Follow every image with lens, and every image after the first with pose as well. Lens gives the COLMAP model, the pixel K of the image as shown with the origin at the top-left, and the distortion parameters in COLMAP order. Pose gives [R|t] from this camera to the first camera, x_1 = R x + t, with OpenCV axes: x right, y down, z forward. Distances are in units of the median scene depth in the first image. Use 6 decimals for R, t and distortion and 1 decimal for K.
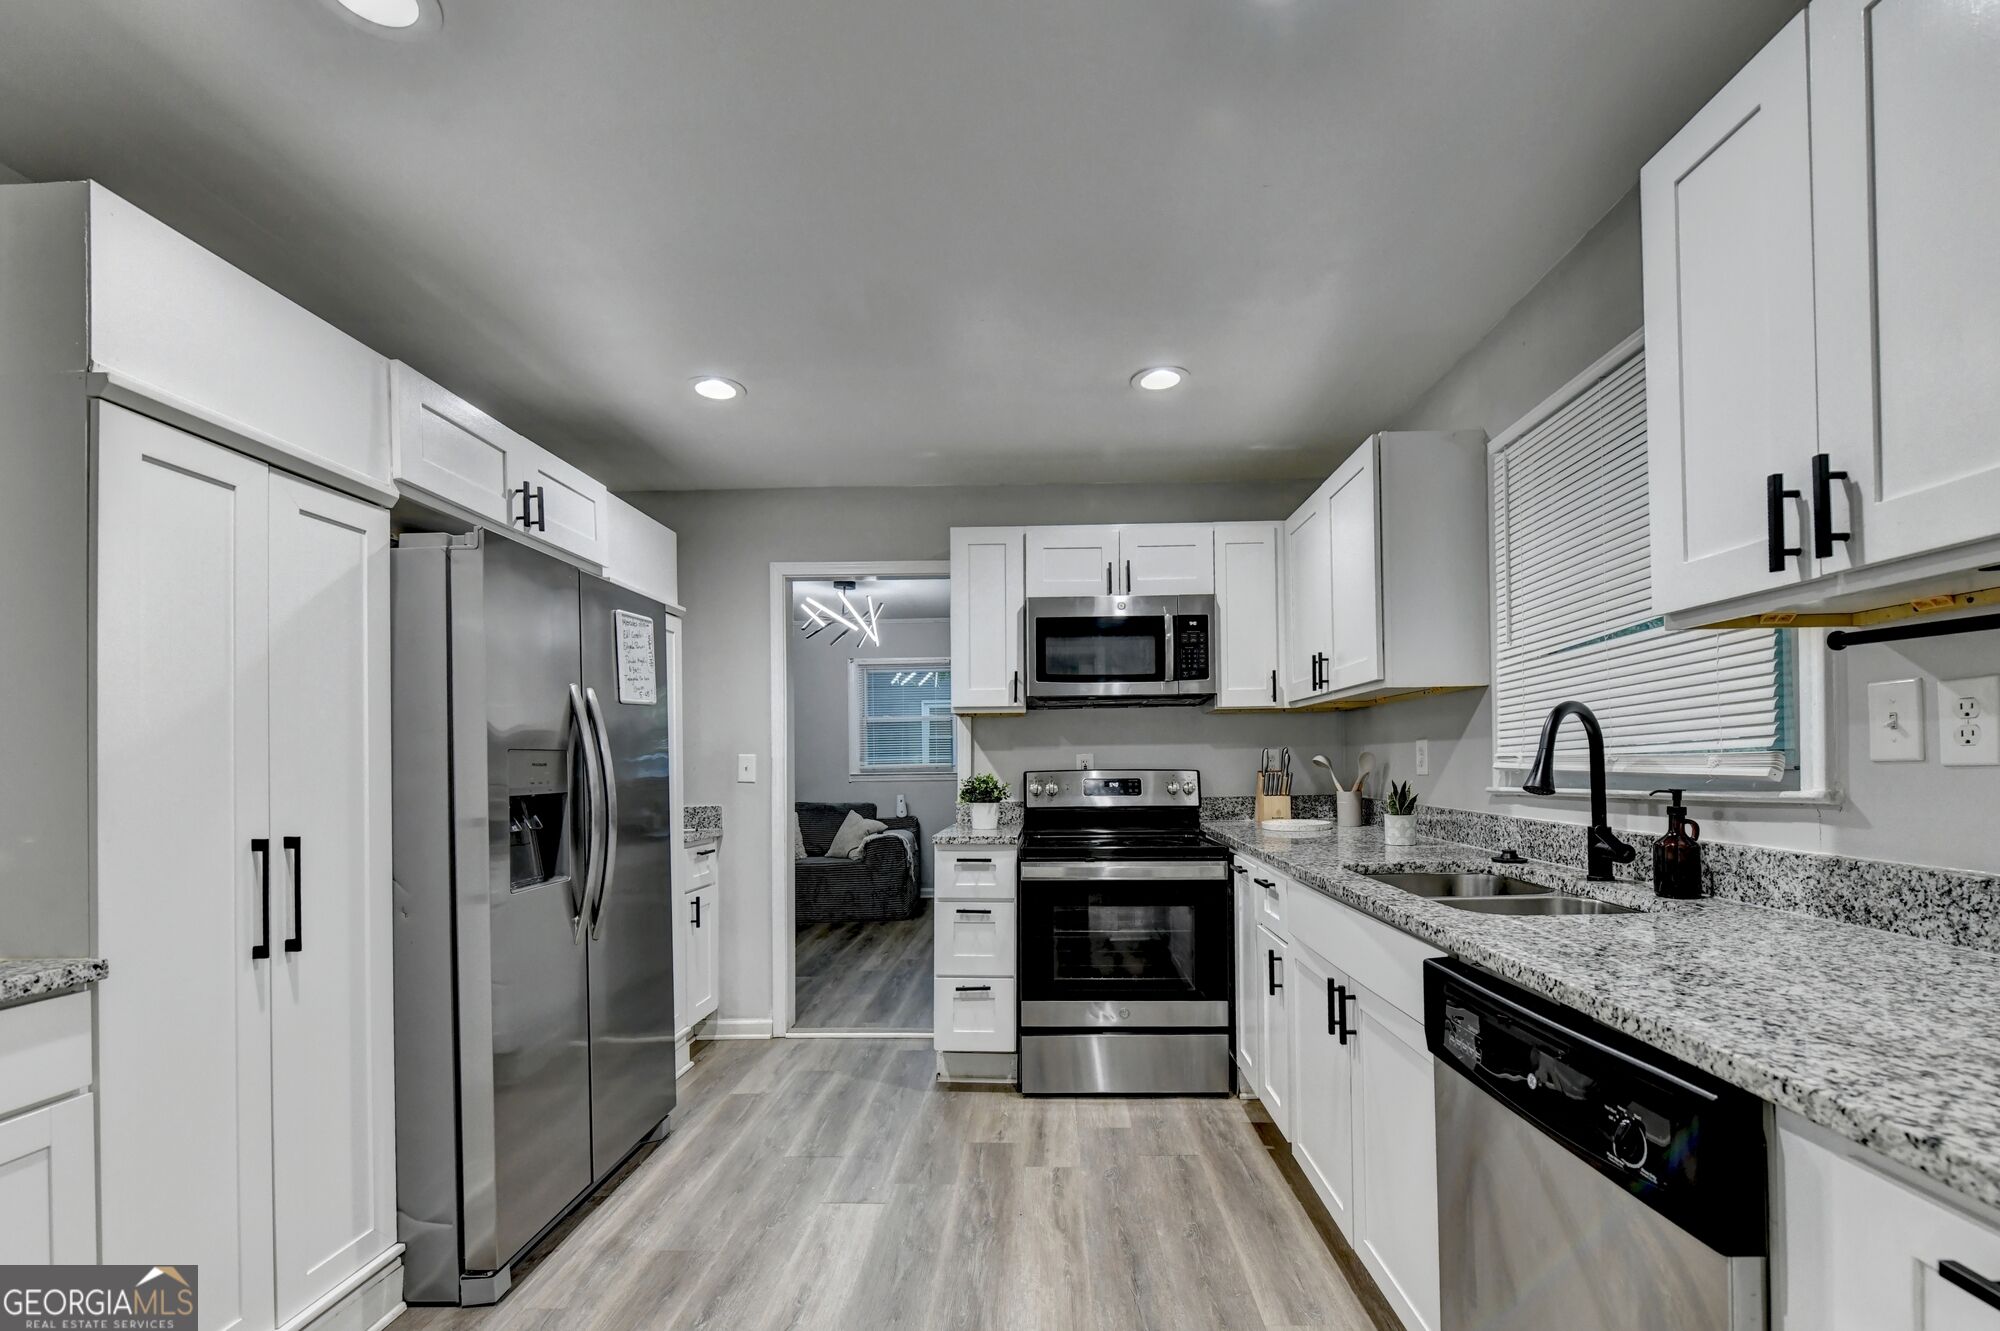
lens RADIAL K [[816.3, 0, 1019.8], [0, 816.3, 771.2], [0, 0, 1]] dist [-0.001185, -0.000104]
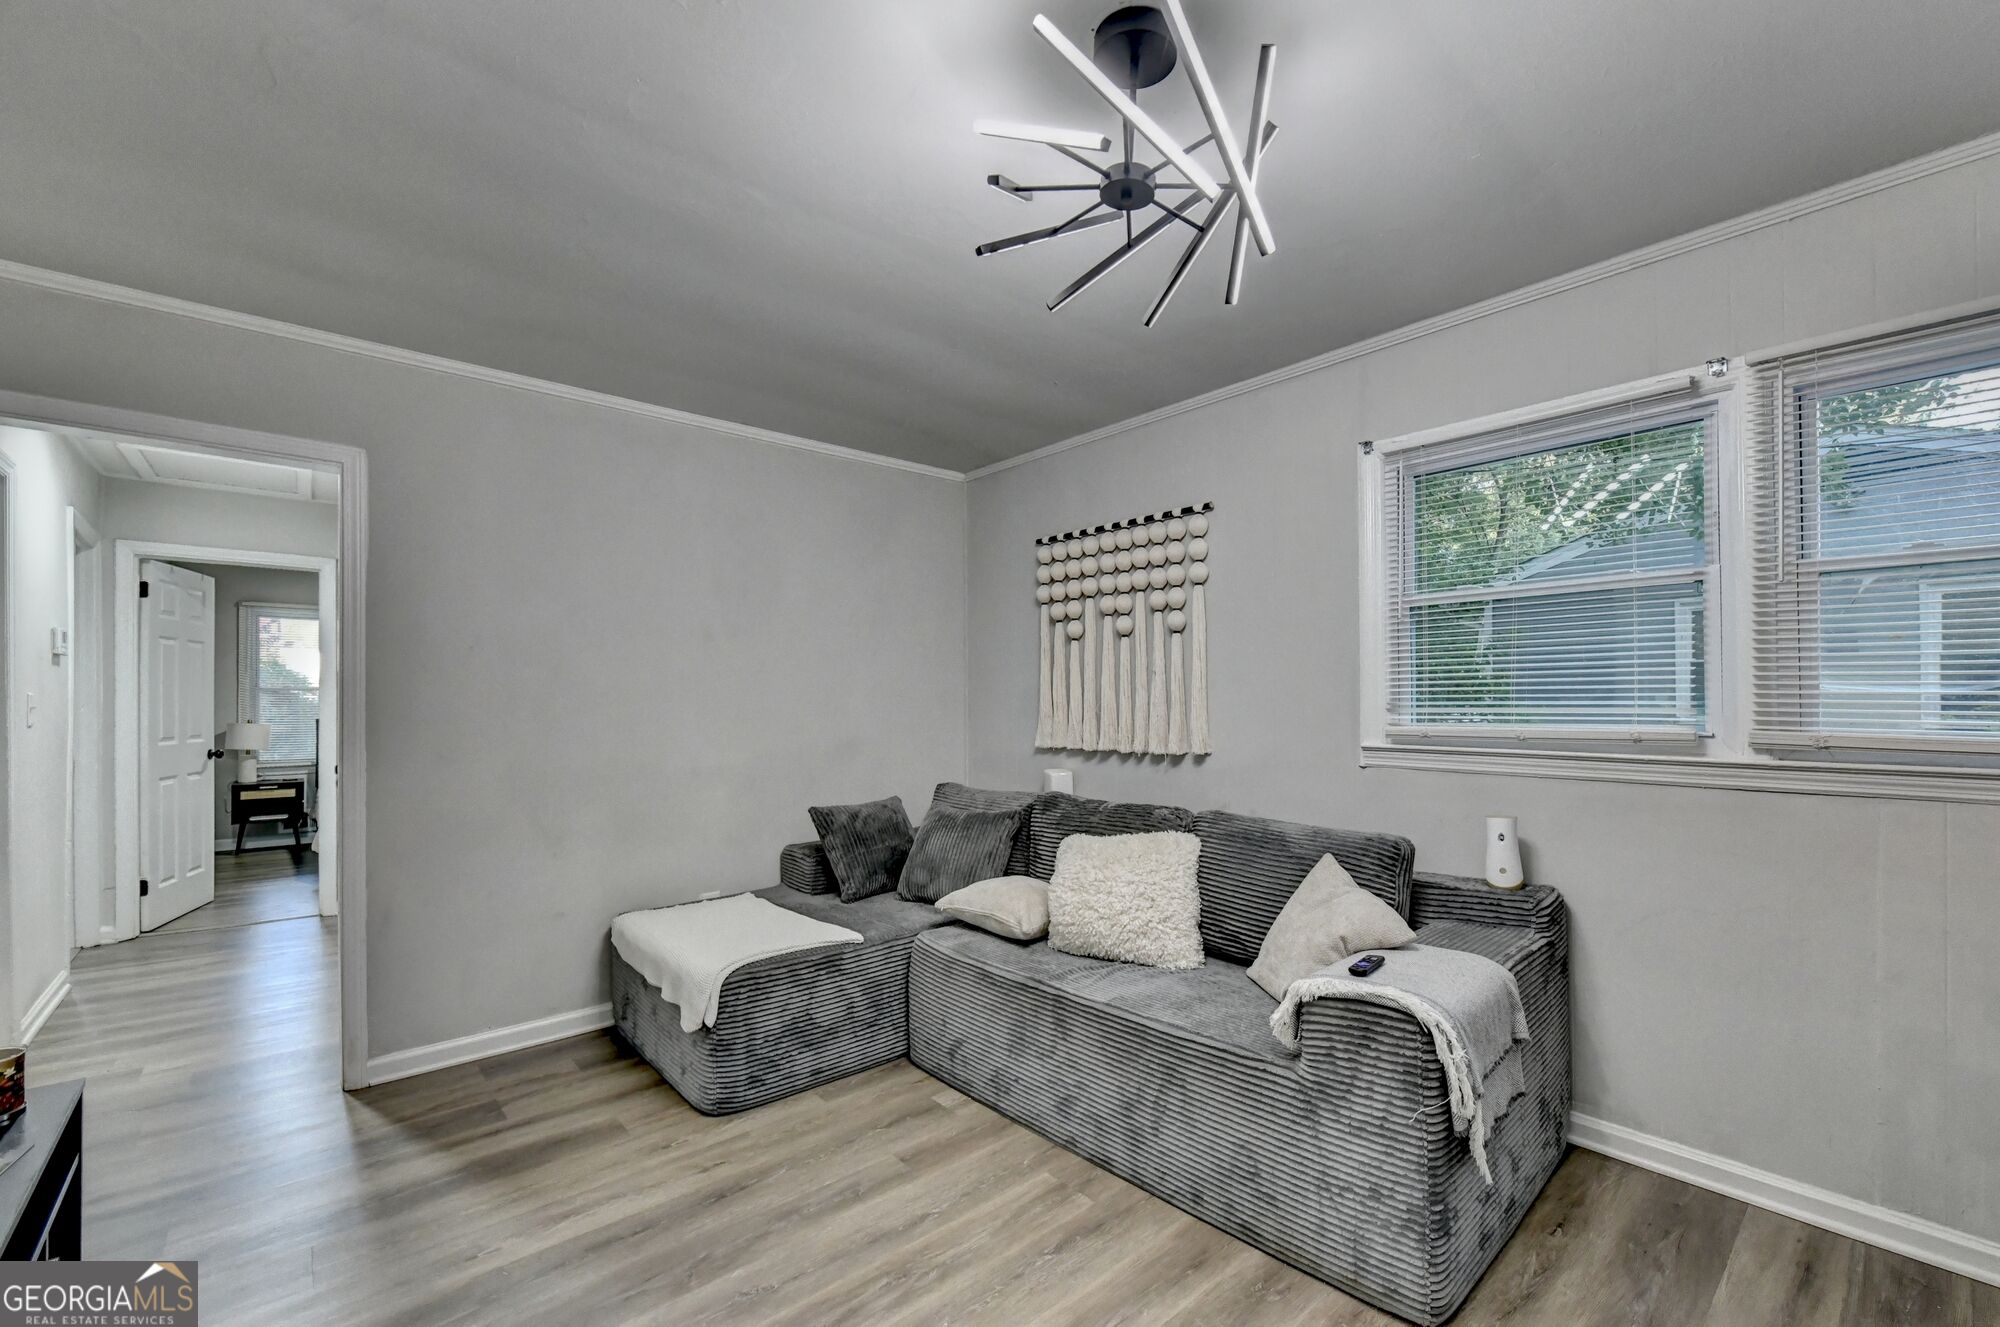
lens RADIAL K [[847.2, 0, 1016.2], [0, 847.2, 693.8], [0, 0, 1]] dist [-0.000892, -0.000119]
pose [[0.692076, 0.007115, -0.721790, -0.081047], [-0.011709, 0.999931, -0.001371, -0.046469], [0.721730, 0.009400, 0.692111, 1.536511]]
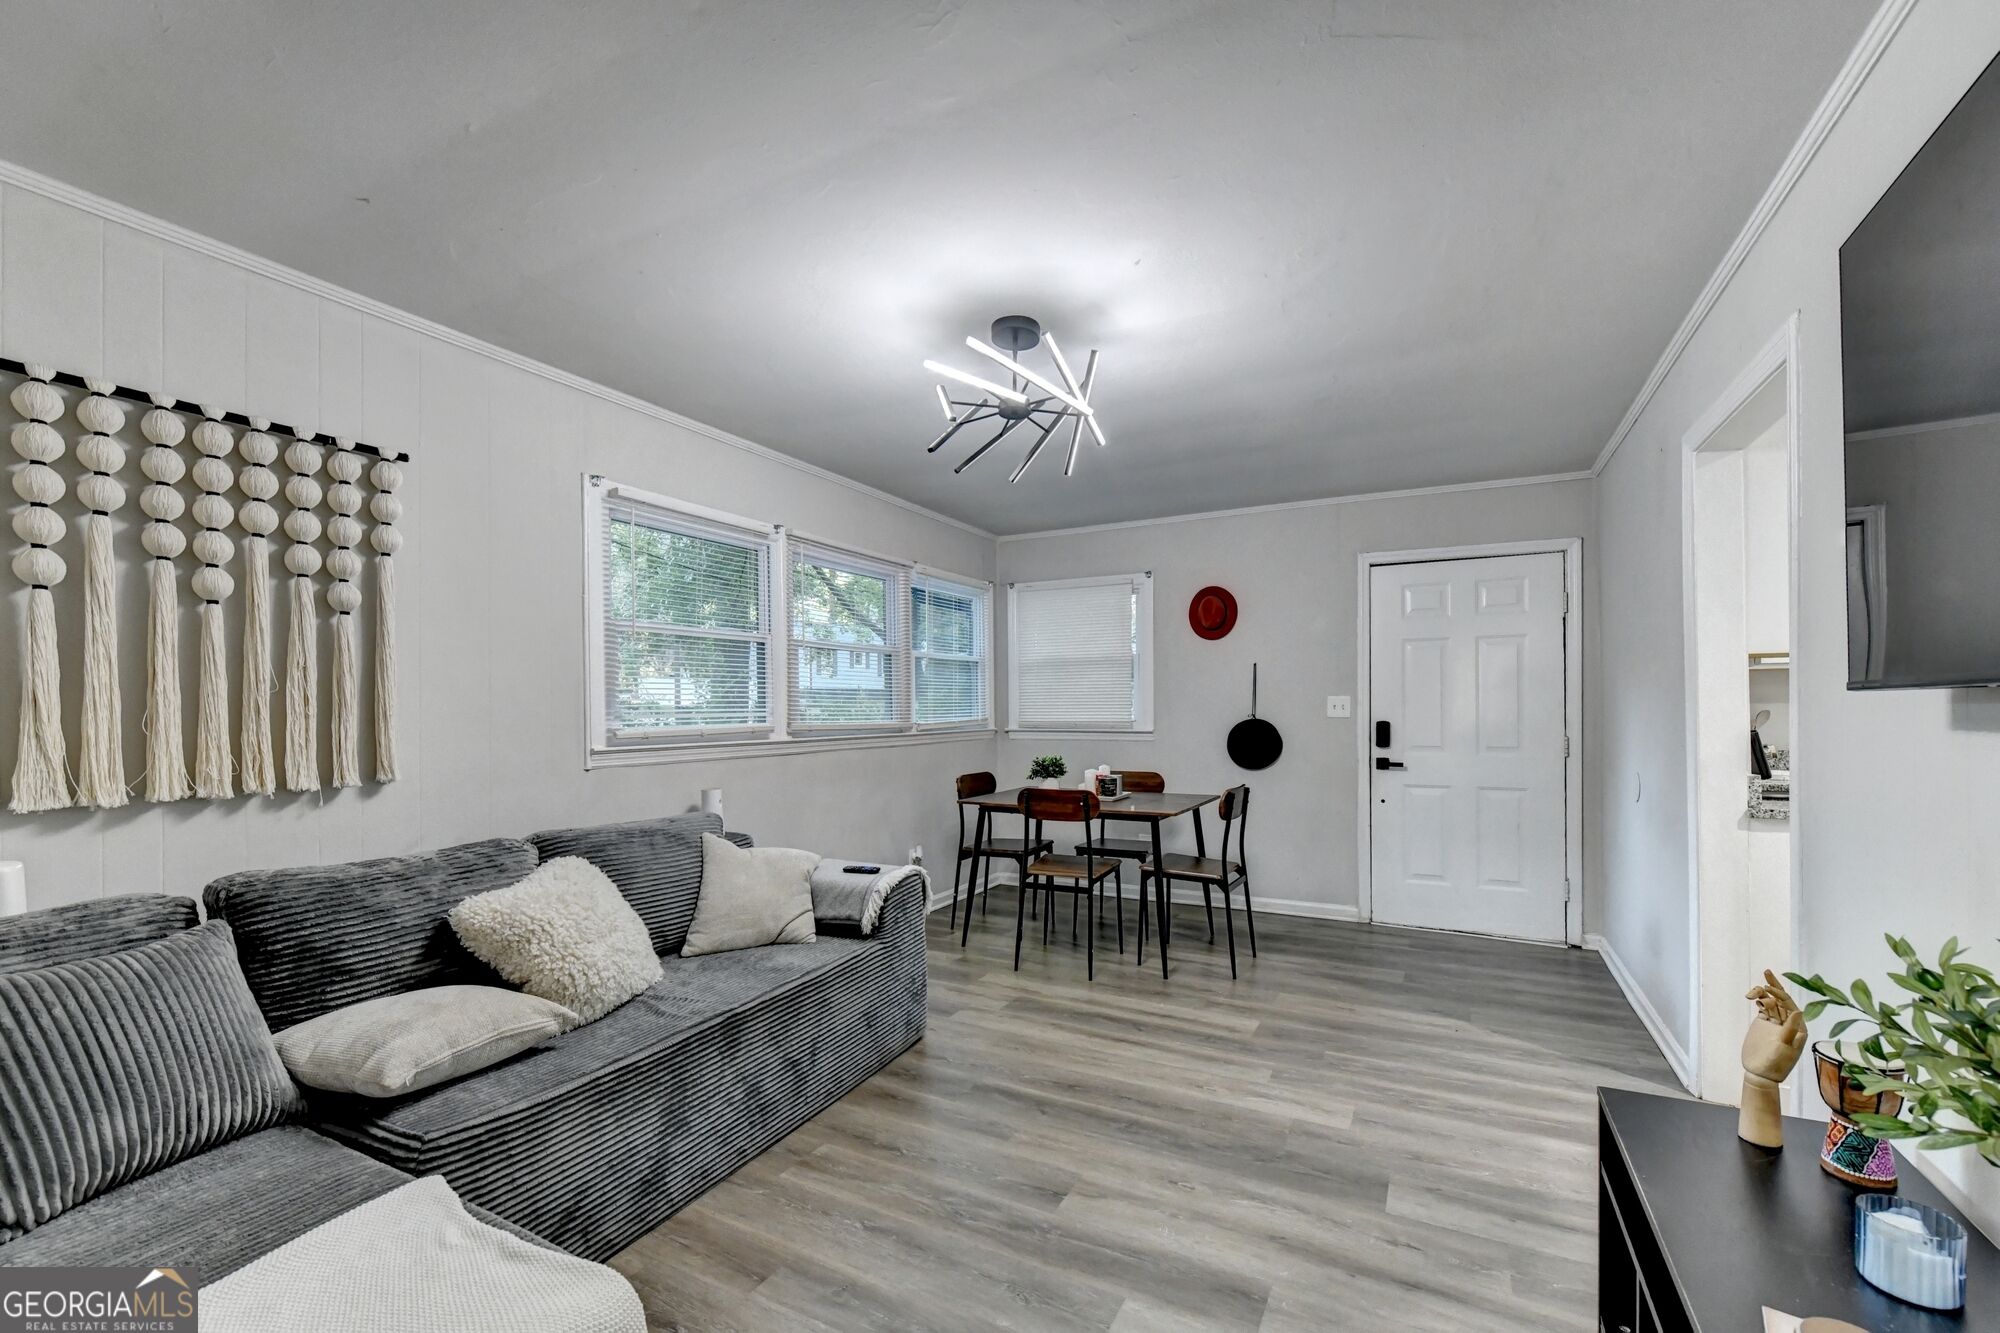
lens RADIAL K [[811.6, 0, 1002.6], [0, 811.6, 715.2], [0, 0, 1]] dist [-0.009088, -0.000396]
pose [[0.440385, 0.006112, 0.897788, -1.236758], [0.000533, 0.999975, -0.007070, -0.028845], [-0.897809, 0.003592, 0.440370, 1.580876]]
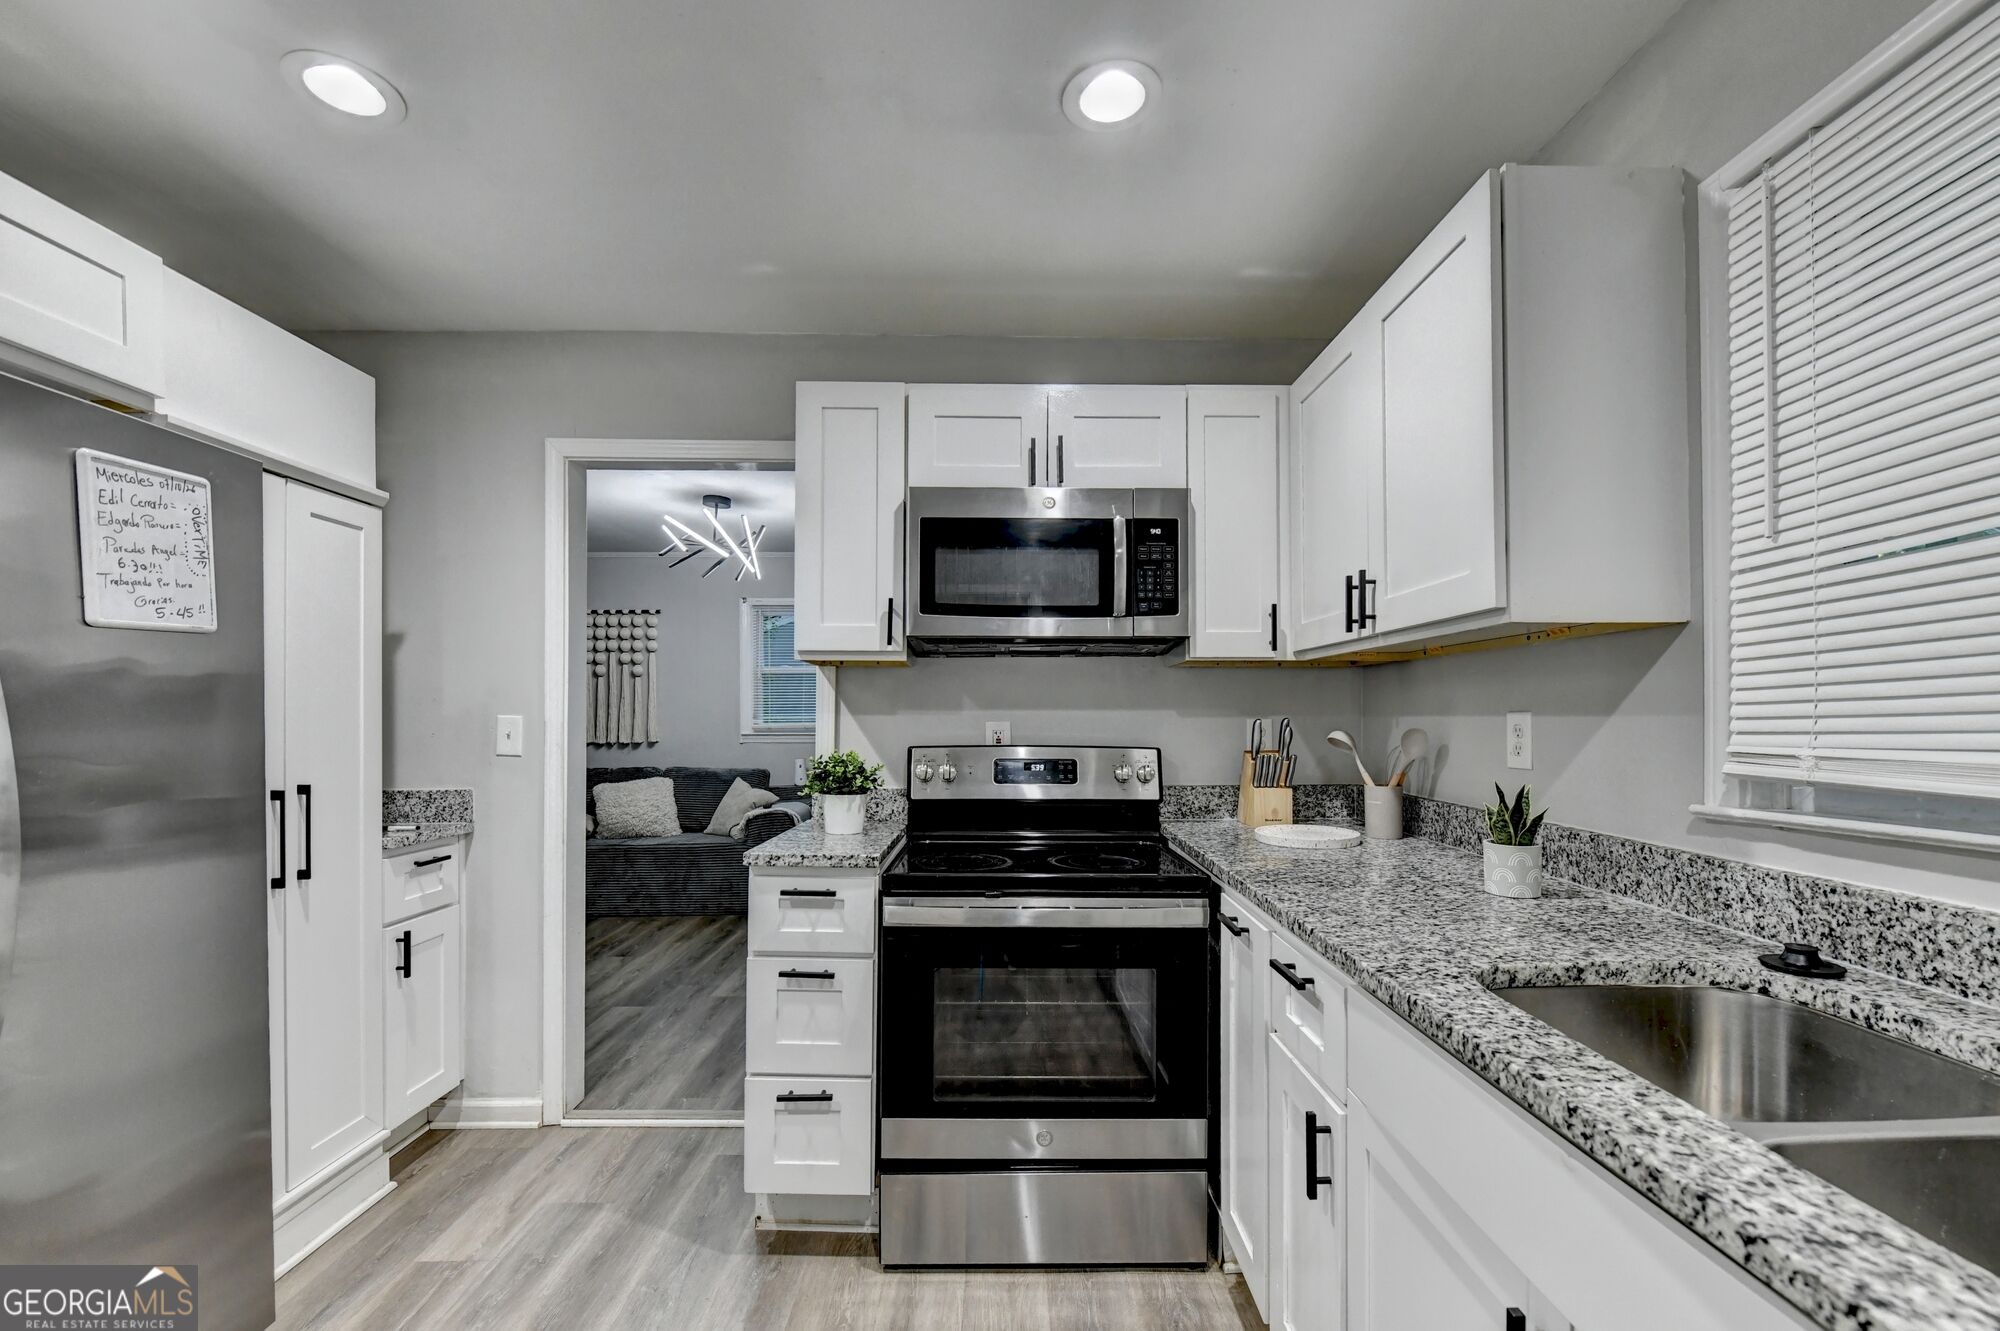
lens RADIAL K [[811.6, 0, 1002.6], [0, 811.6, 714.2], [0, 0, 1]] dist [-0.009088, -0.000396]
pose [[0.998790, 0.013539, 0.047283, 0.061034], [-0.012900, 0.999822, -0.013802, -0.021816], [-0.047462, 0.013176, 0.998786, 0.366099]]
